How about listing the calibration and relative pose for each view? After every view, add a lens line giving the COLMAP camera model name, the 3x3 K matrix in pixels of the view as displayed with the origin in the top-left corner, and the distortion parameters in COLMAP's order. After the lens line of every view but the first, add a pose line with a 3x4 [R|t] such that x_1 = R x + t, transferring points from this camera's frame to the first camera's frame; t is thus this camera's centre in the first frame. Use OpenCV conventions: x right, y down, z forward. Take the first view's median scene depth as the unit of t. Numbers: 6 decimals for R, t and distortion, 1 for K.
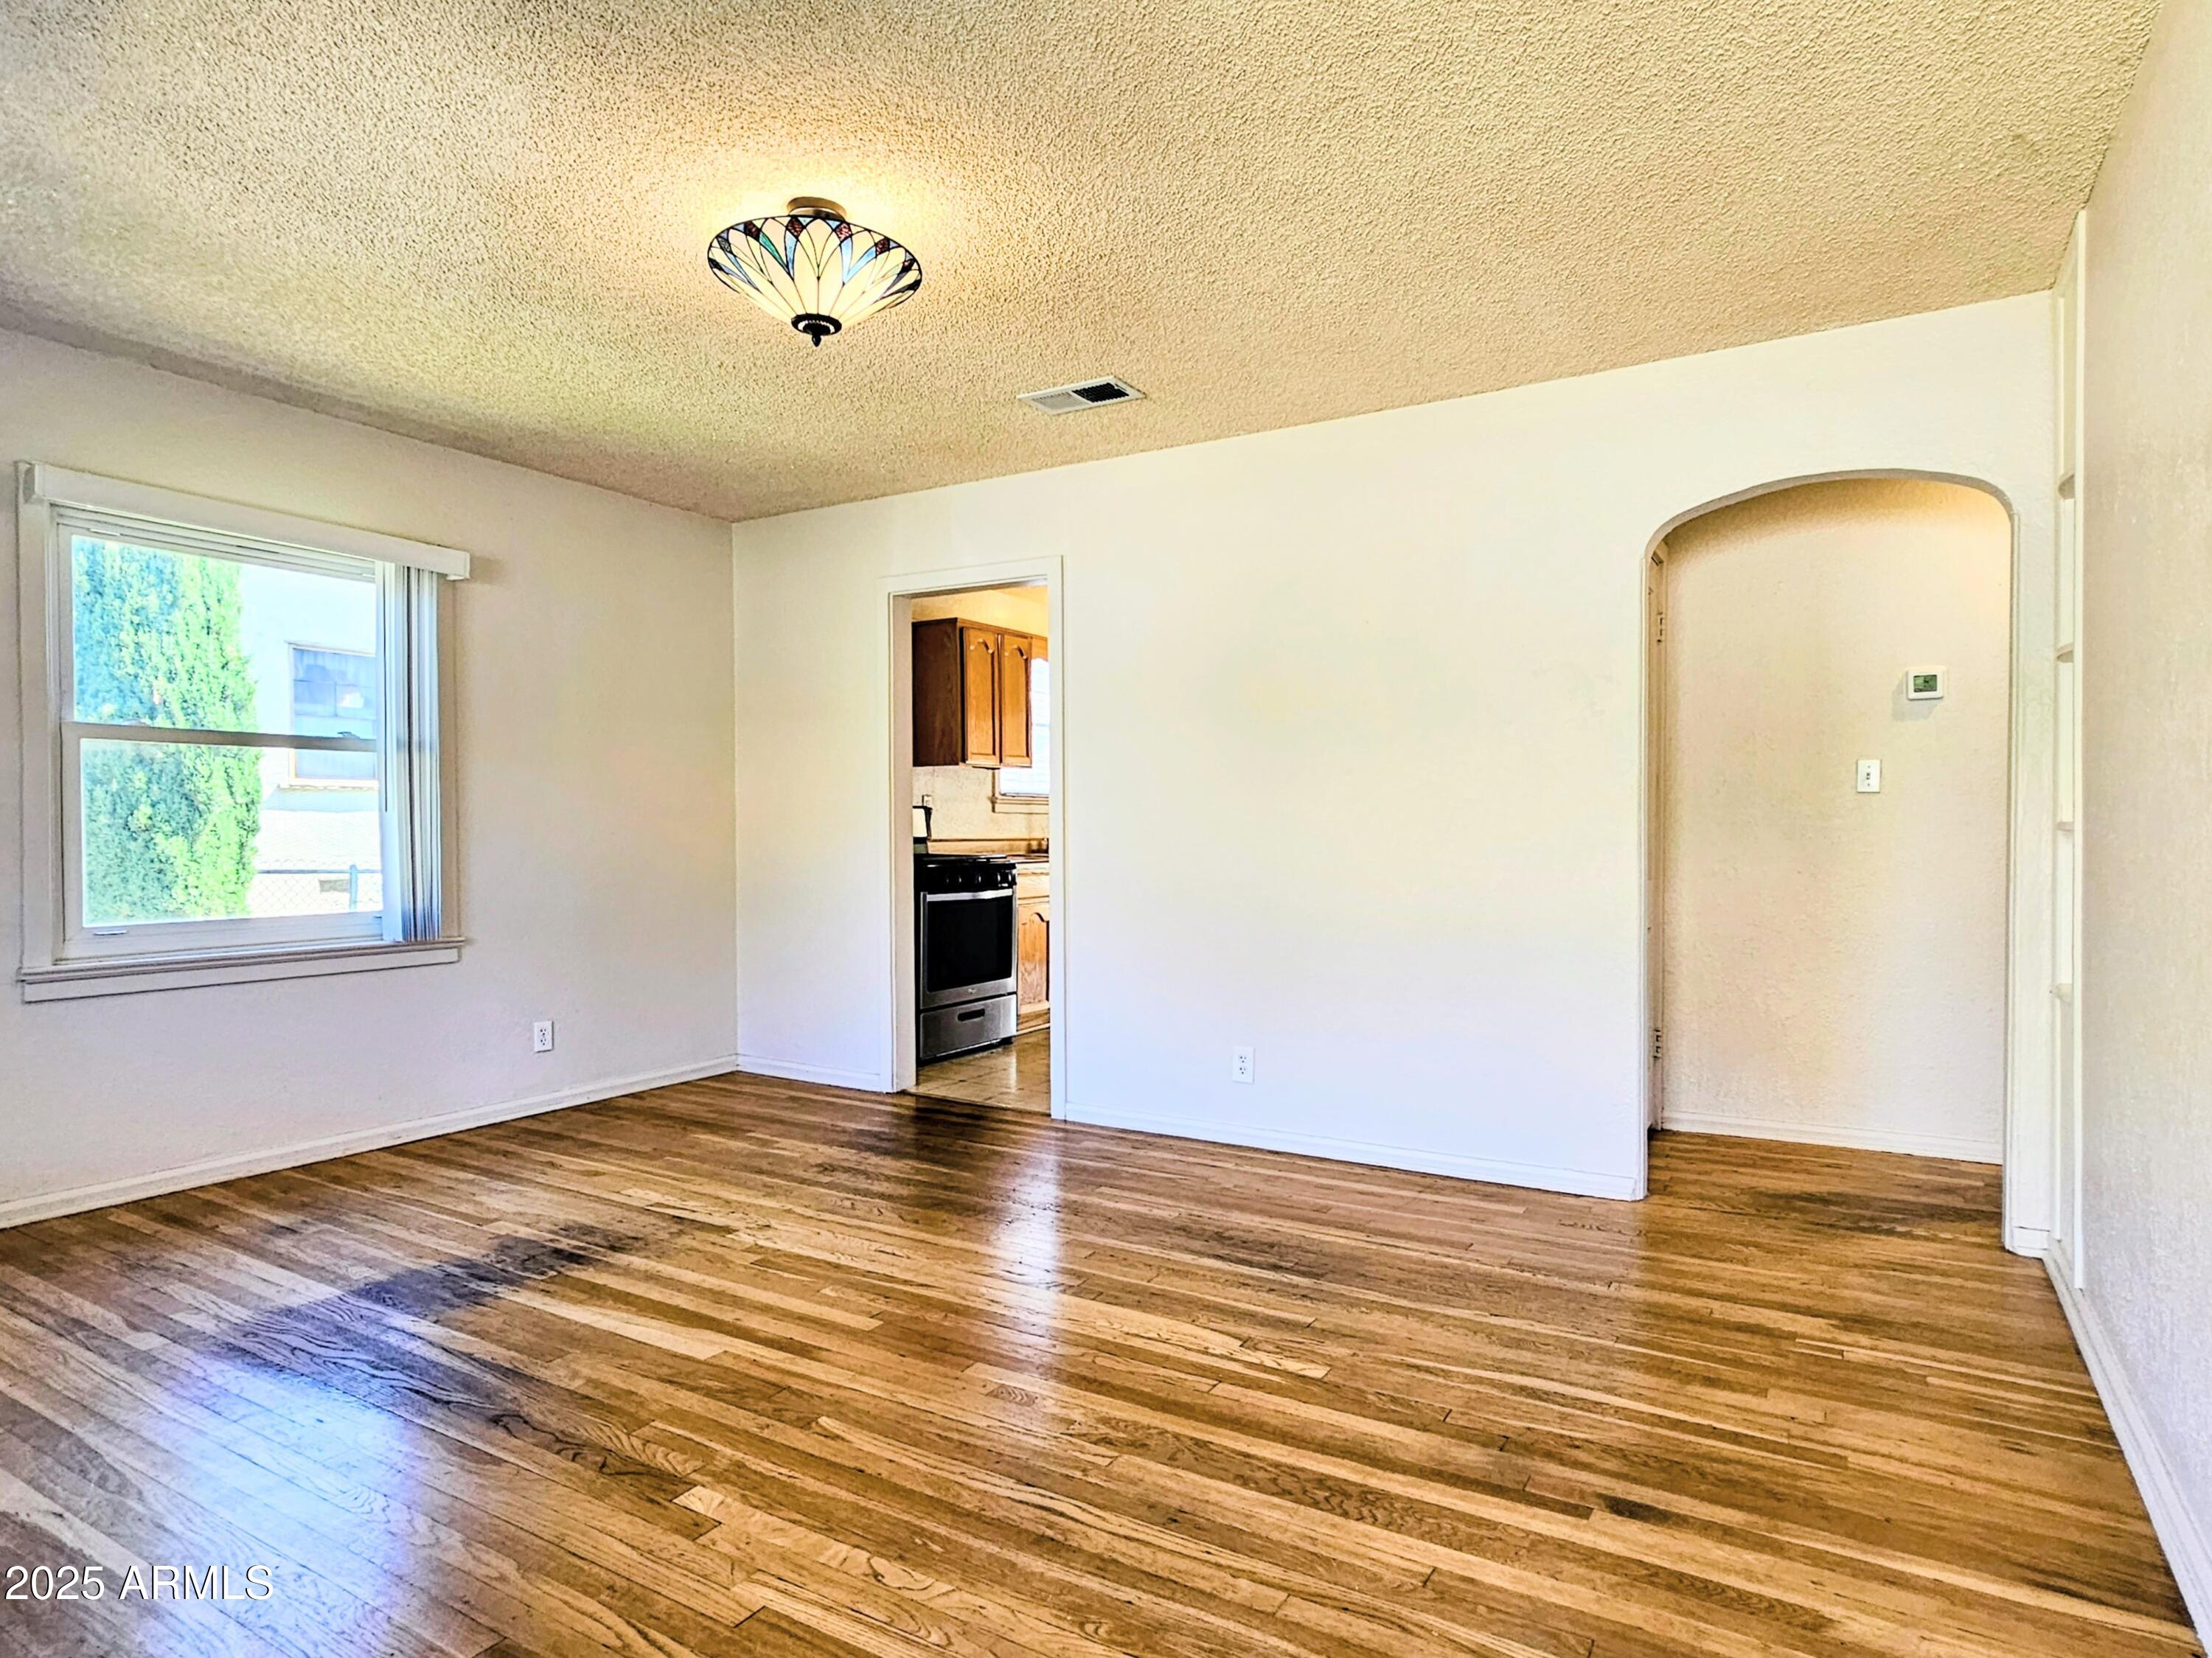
lens RADIAL K [[1251.8, 0, 1091.4], [0, 1251.8, 833.4], [0, 0, 1]] dist [-0.002743, 0.001240]
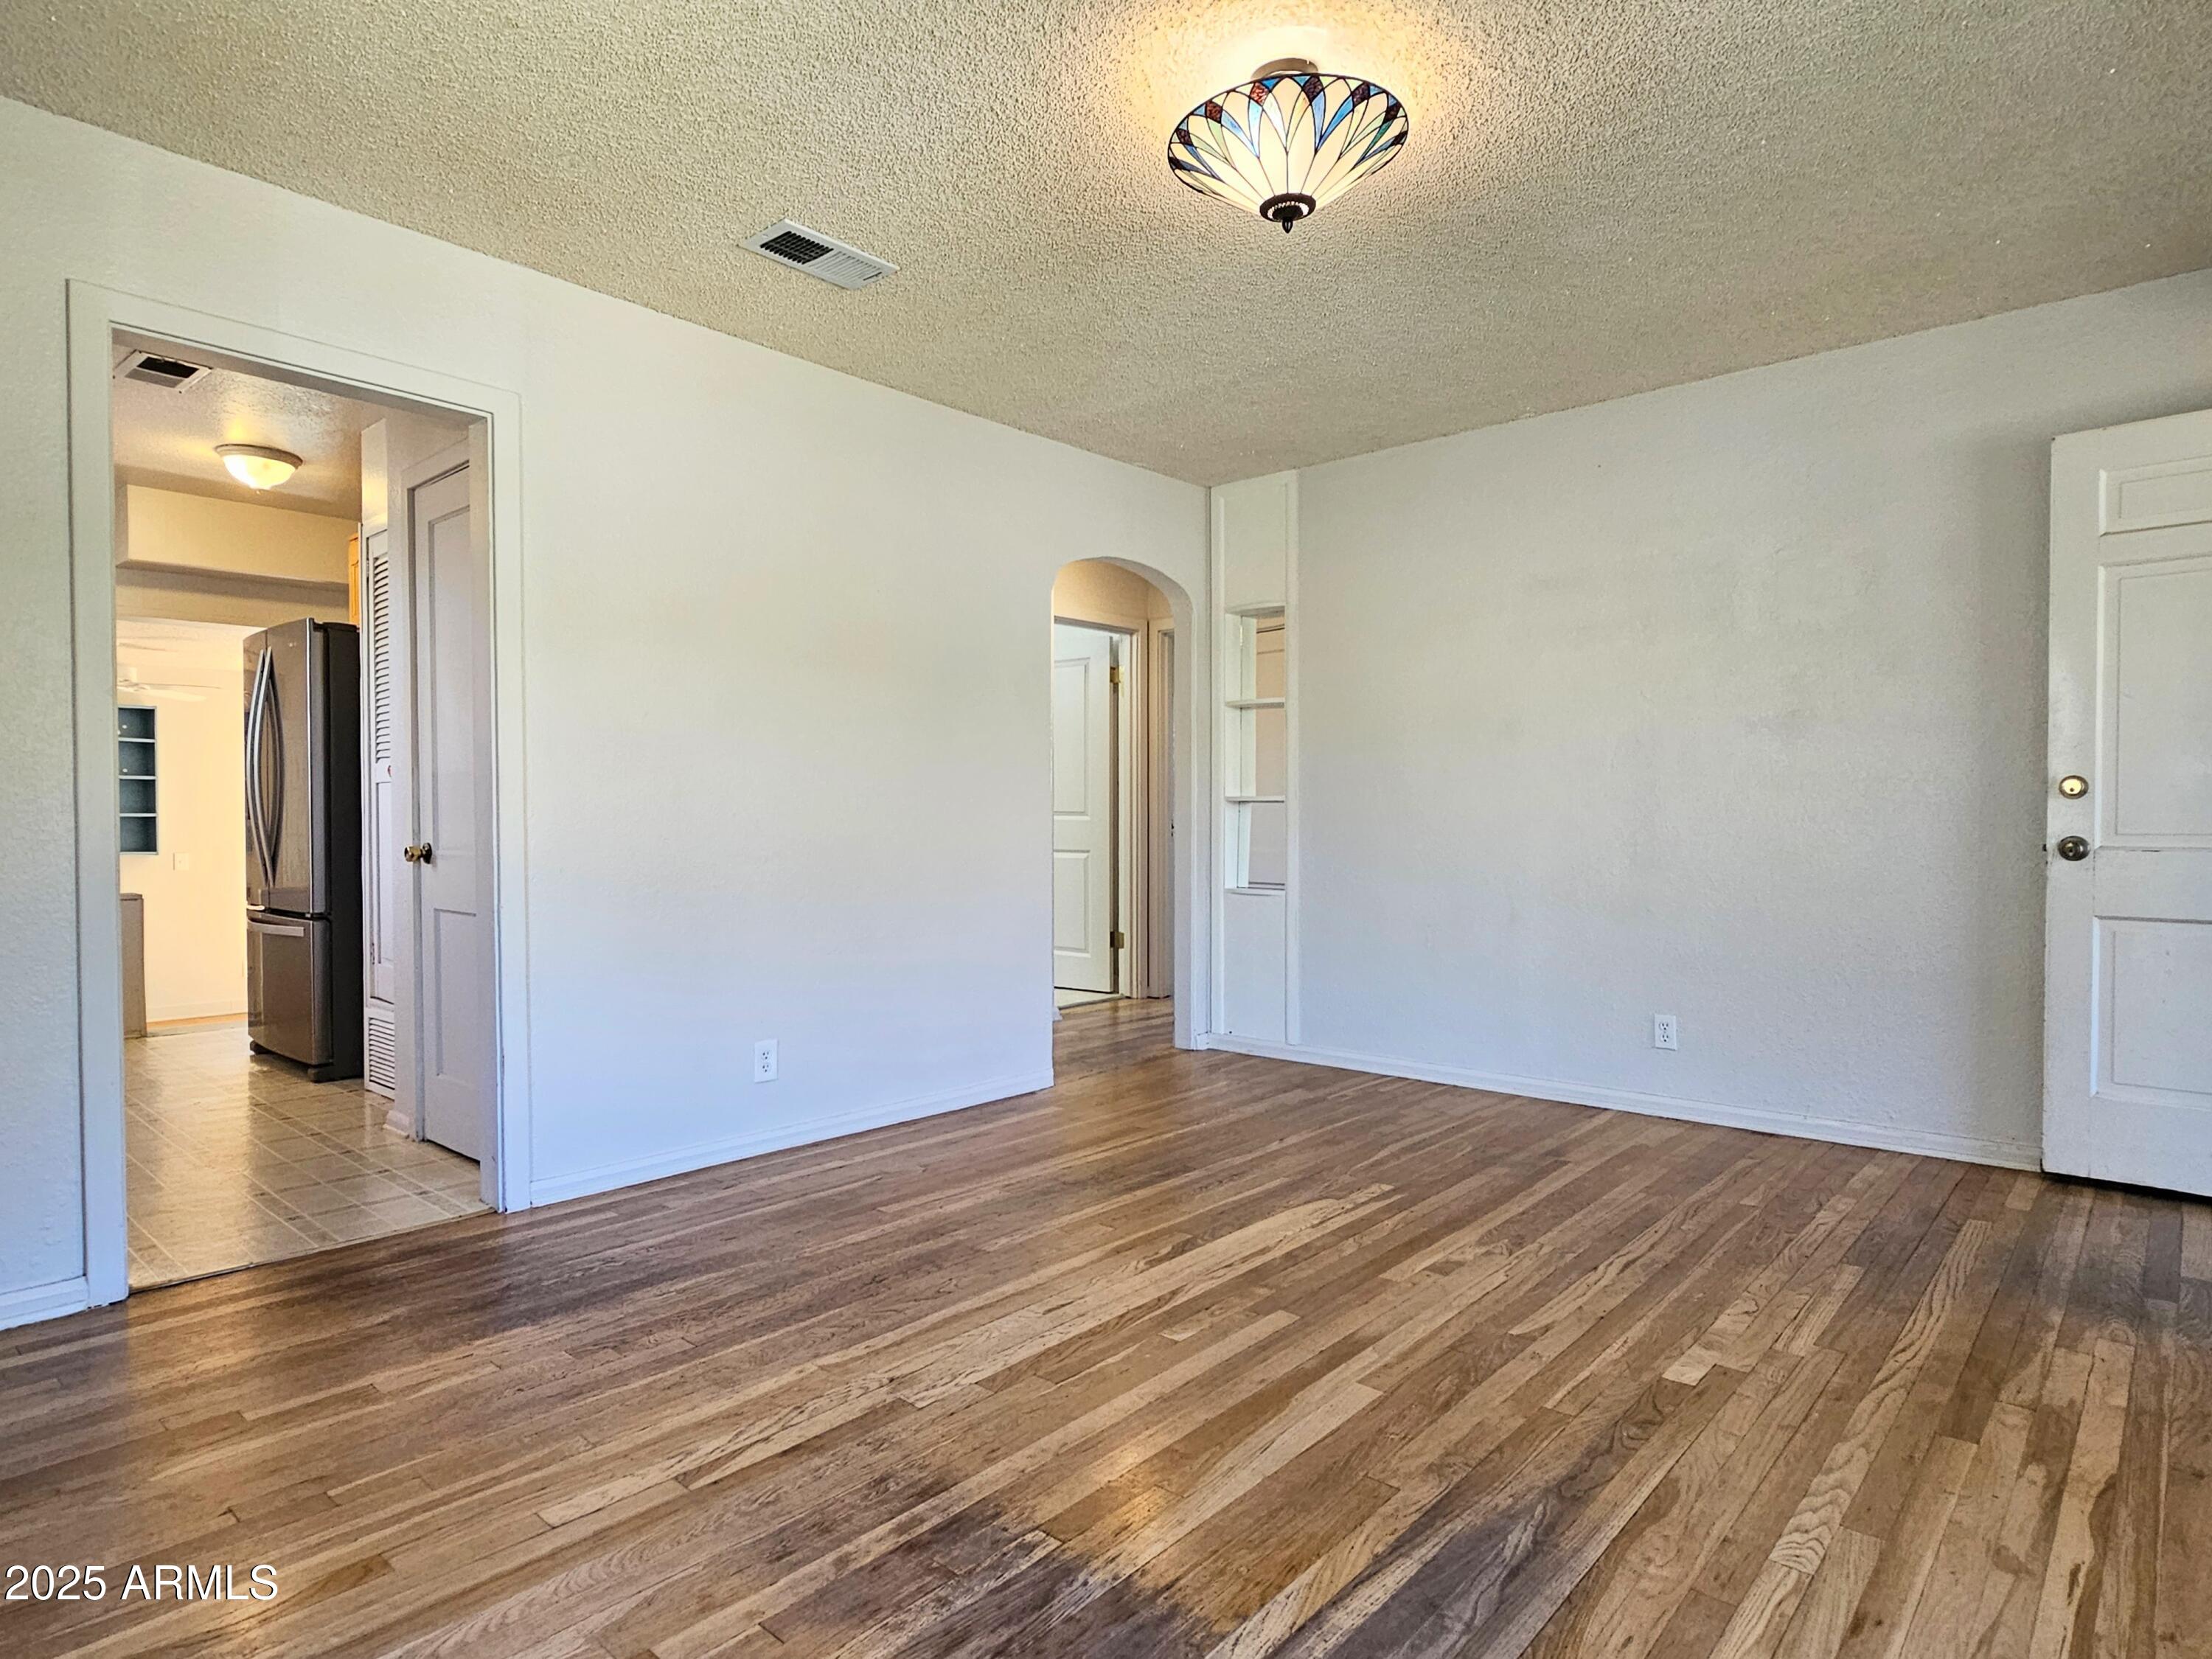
lens RADIAL K [[1251.9, 0, 1091.4], [0, 1251.9, 833.9], [0, 0, 1]] dist [-0.002743, 0.001240]
pose [[0.177774, -0.013835, 0.983974, -0.952641], [0.006285, 0.999897, 0.012923, 0.020256], [-0.984051, 0.003887, 0.177843, 0.838650]]
